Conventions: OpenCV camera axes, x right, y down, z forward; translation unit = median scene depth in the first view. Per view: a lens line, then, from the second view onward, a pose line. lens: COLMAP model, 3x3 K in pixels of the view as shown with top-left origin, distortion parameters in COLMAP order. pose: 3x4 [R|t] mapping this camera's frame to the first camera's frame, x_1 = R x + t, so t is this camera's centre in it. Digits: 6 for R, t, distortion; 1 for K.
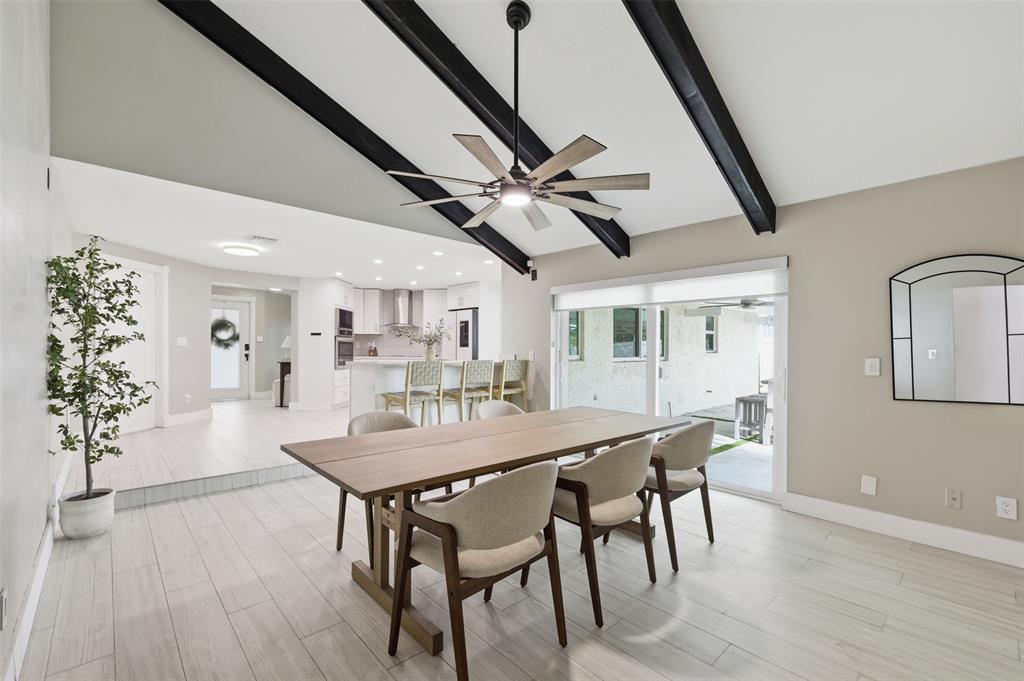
lens RADIAL K [[448.3, 0, 505.2], [0, 448.3, 347.4], [0, 0, 1]] dist [-0.016205, -0.000058]
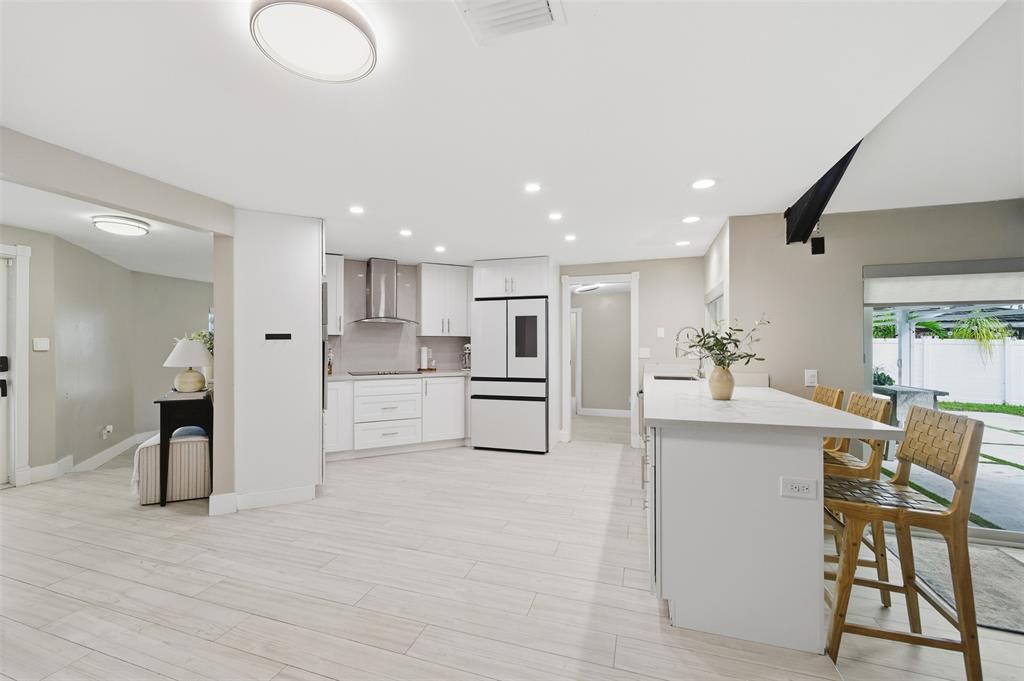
lens RADIAL K [[422.1, 0, 502.2], [0, 422.1, 345.8], [0, 0, 1]] dist [-0.004159, -0.000560]
pose [[0.874612, -0.006754, 0.484776, -0.369930], [0.004980, 0.999975, 0.004946, -0.018051], [-0.484798, -0.001912, 0.874624, 0.439958]]
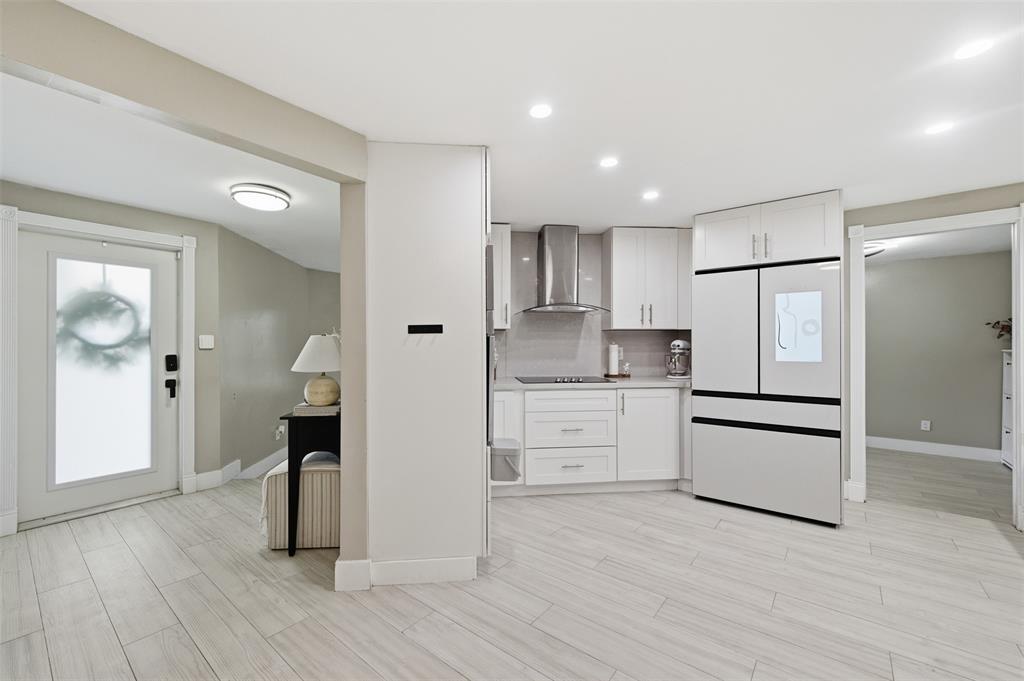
lens RADIAL K [[422.1, 0, 498.0], [0, 422.1, 342.5], [0, 0, 1]] dist [-0.004159, -0.000560]
pose [[0.990290, -0.008082, 0.138780, -0.354799], [0.008171, 0.999967, -0.000065, -0.017069], [-0.138775, 0.001199, 0.990323, 0.608007]]
